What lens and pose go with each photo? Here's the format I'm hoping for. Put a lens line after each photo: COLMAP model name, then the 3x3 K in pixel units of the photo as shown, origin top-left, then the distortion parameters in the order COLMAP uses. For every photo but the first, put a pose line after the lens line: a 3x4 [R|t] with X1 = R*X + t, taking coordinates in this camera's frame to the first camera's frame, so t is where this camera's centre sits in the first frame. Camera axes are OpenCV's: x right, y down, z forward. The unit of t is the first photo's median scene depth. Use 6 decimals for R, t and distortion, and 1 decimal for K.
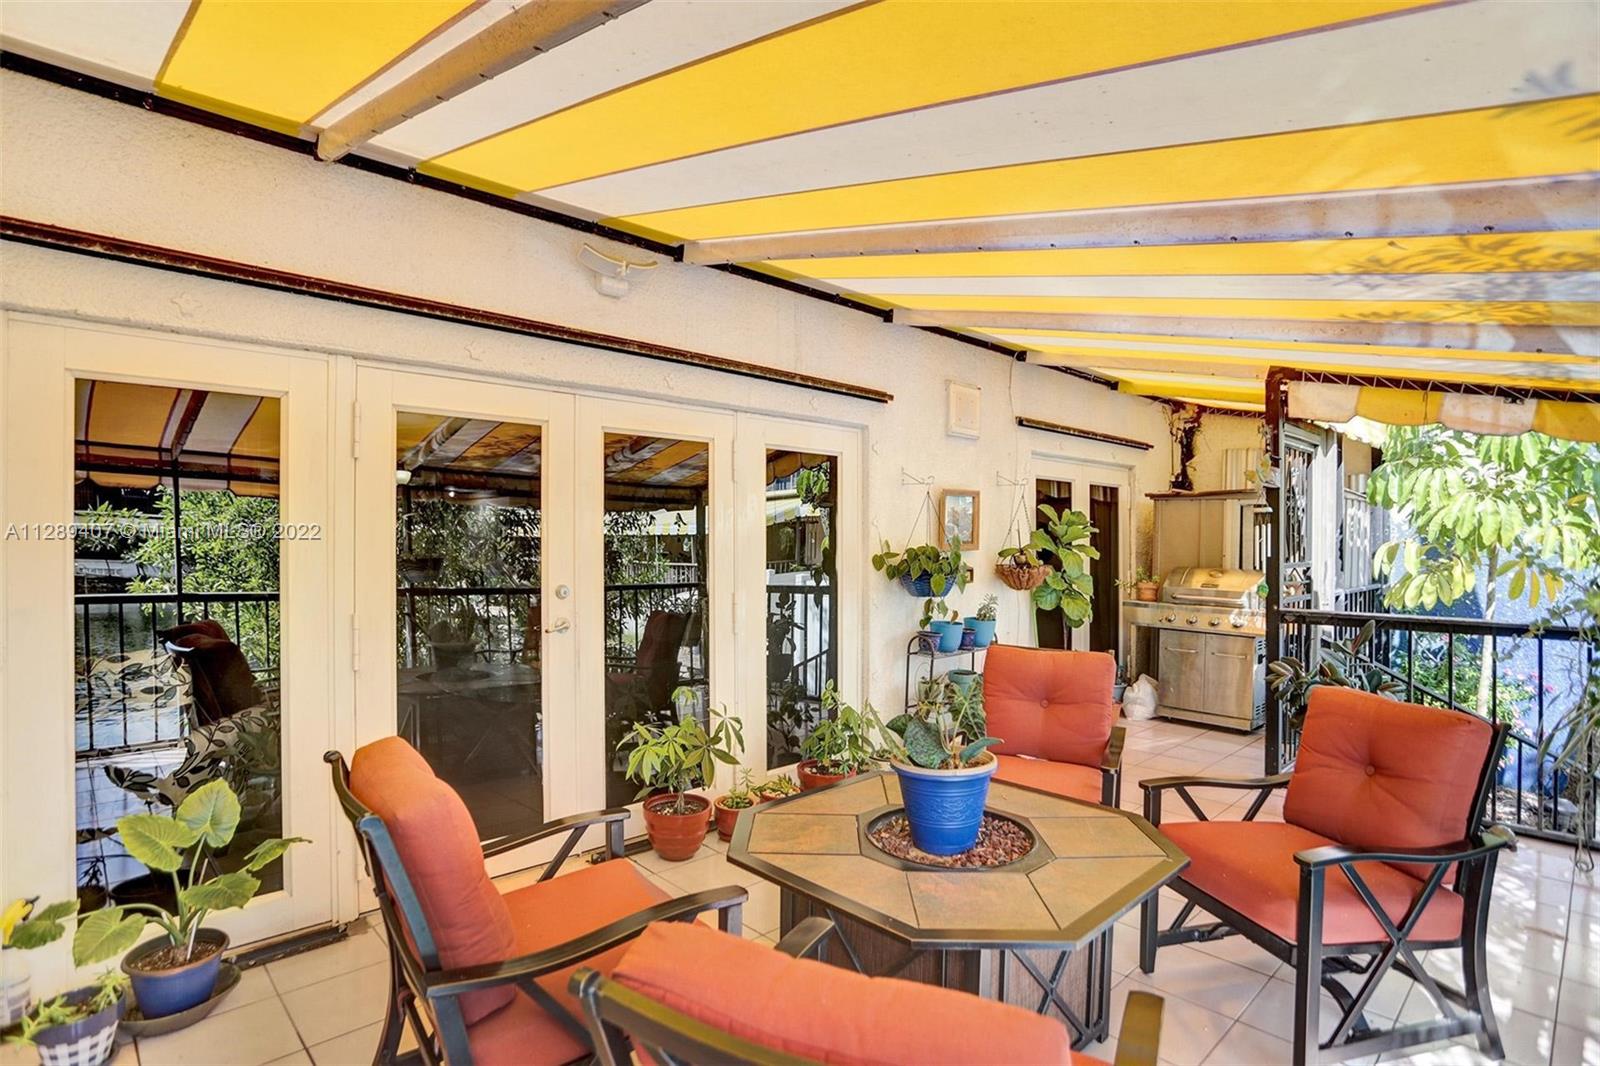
lens RADIAL K [[829.8, 0, 801.3], [0, 829.8, 526.9], [0, 0, 1]] dist [-0.051980, 0.029248]
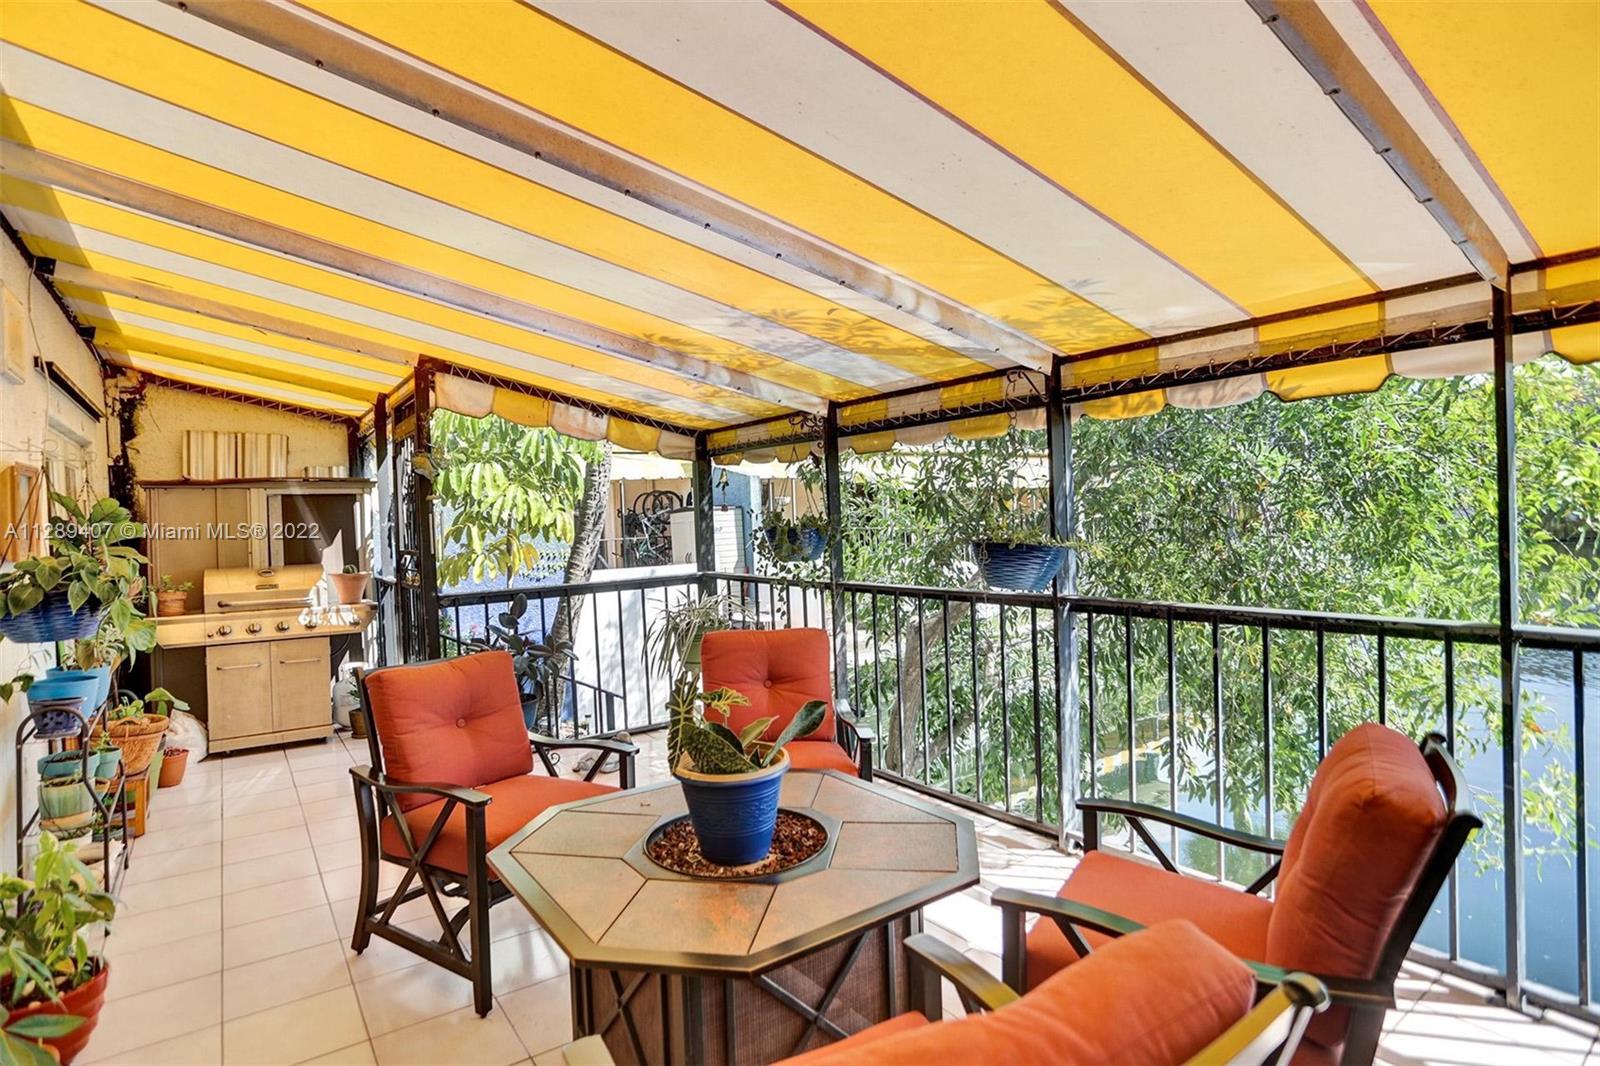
lens RADIAL K [[829.8, 0, 801.3], [0, 829.8, 526.9], [0, 0, 1]] dist [-0.051980, 0.029248]
pose [[0.150212, -0.031708, 0.988145, -0.284370], [0.028166, 0.999217, 0.027781, -0.000095], [-0.988253, 0.023659, 0.150987, 0.313243]]
